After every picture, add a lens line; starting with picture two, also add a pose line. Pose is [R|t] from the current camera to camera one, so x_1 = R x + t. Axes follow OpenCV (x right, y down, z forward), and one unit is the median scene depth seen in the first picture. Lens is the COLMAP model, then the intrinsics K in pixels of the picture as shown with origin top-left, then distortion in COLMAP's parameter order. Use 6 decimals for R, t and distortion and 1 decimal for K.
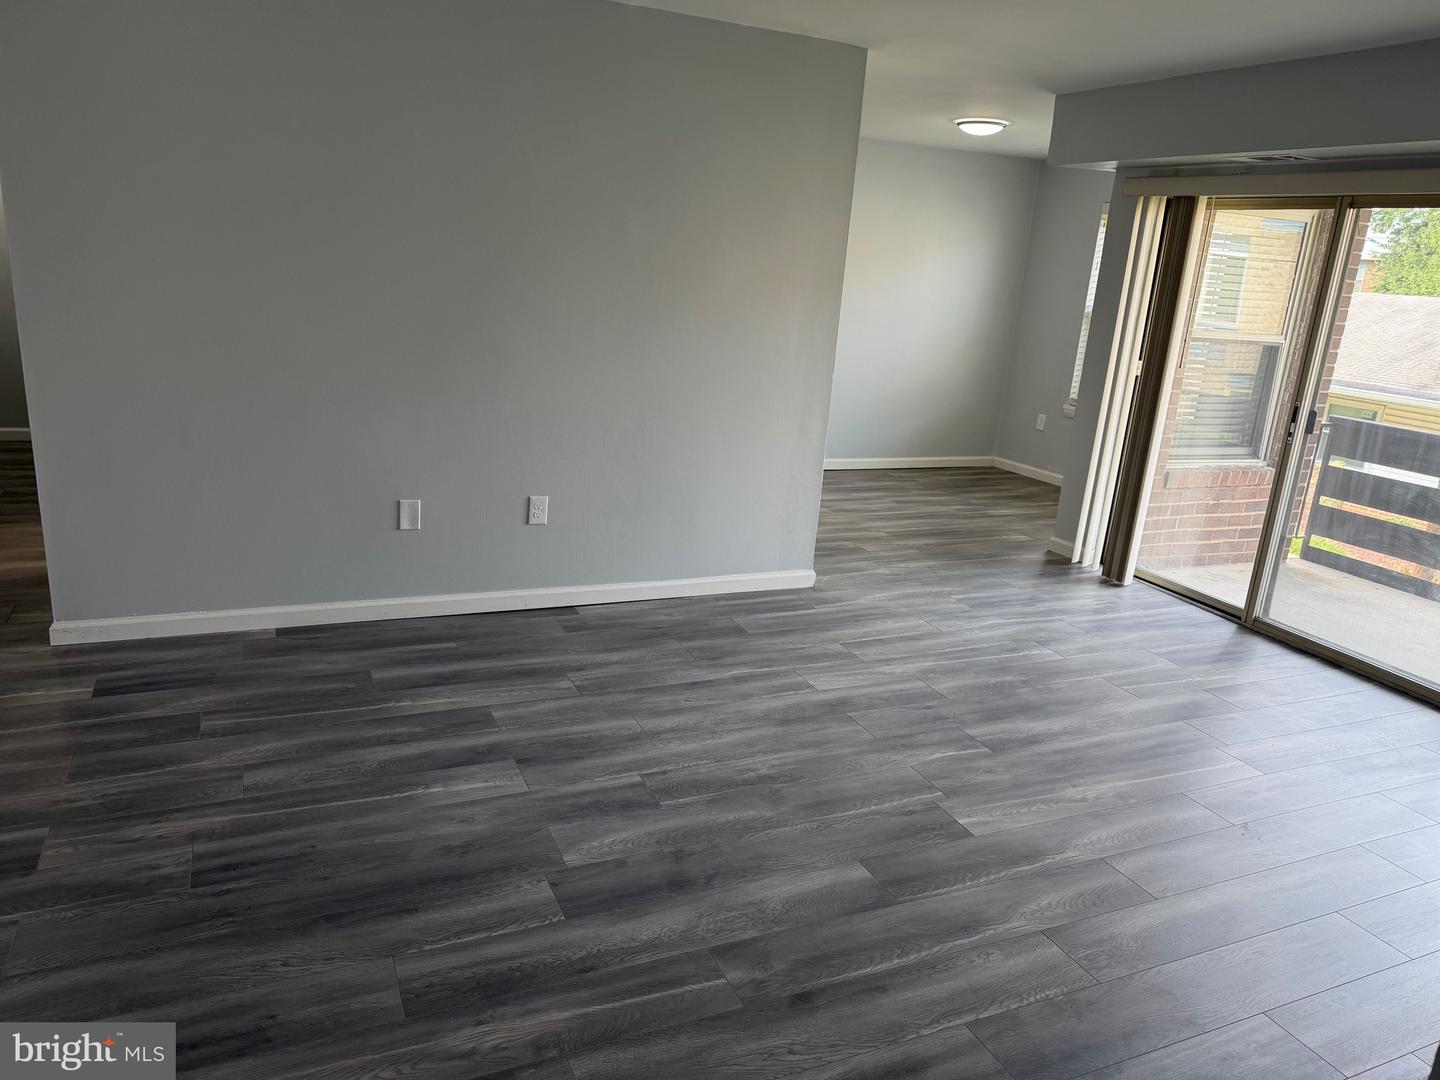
lens RADIAL K [[1022.0, 0, 720.0], [0, 1022.0, 540.0], [0, 0, 1]] dist [0.254316, -0.383616]
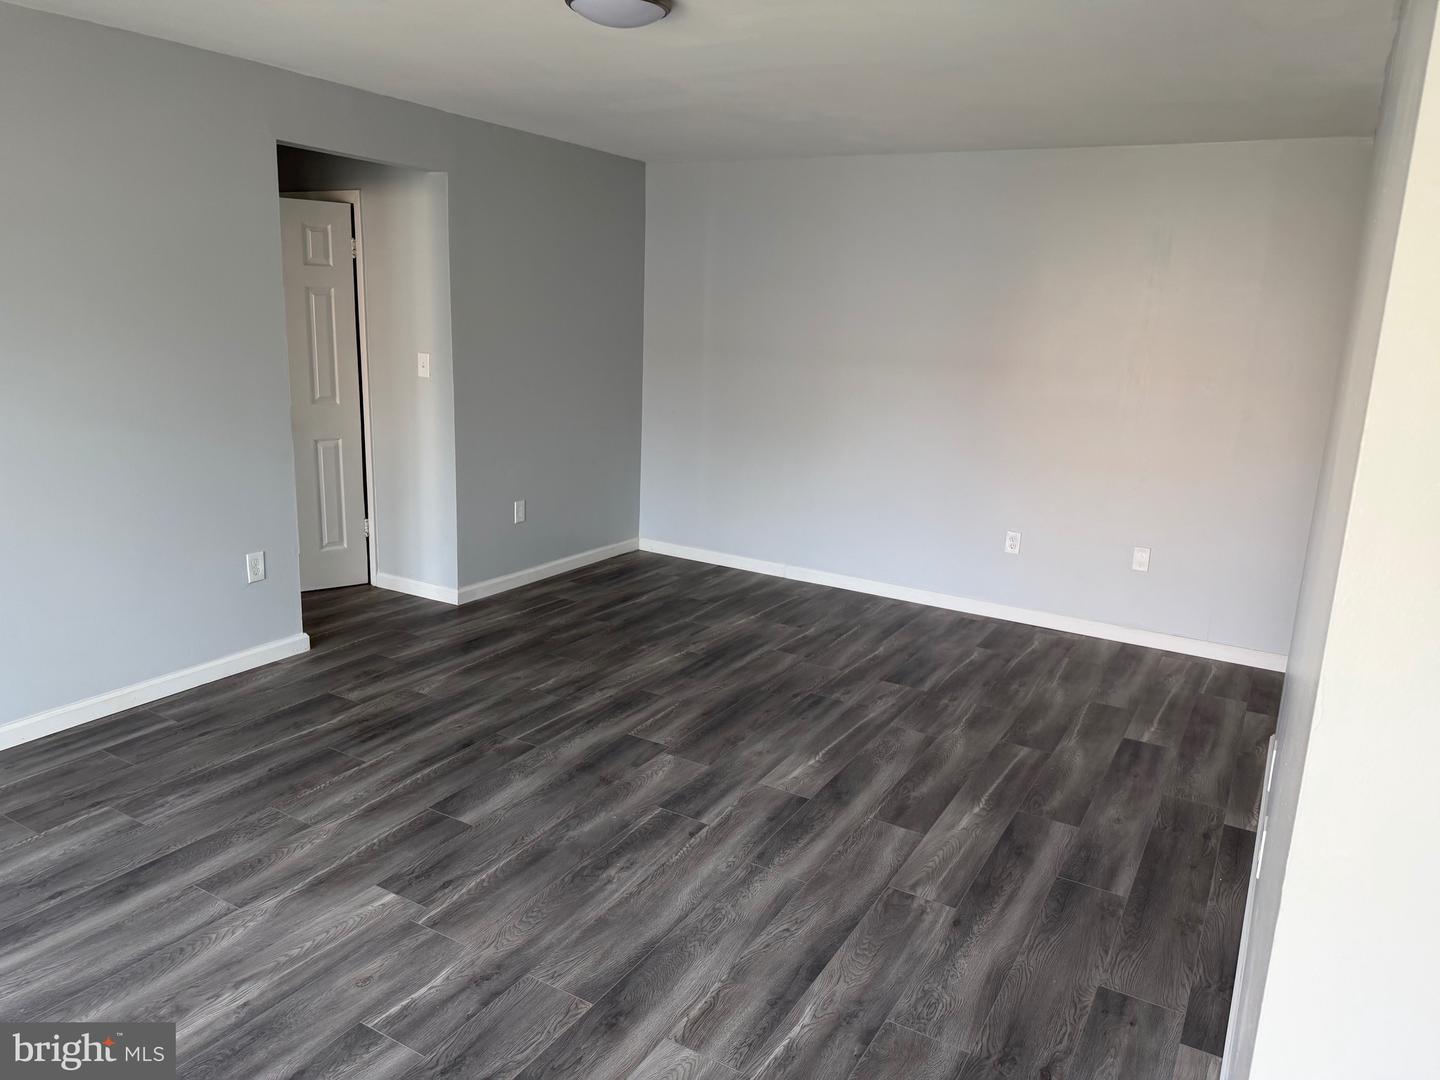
lens RADIAL K [[1022.0, 0, 720.0], [0, 1022.0, 540.0], [0, 0, 1]] dist [0.254316, -0.383616]
pose [[-0.812758, 0.032786, -0.581678, 0.517041], [-0.243750, 0.887696, 0.390617, -0.444188], [0.529160, 0.459261, -0.713490, 1.639927]]
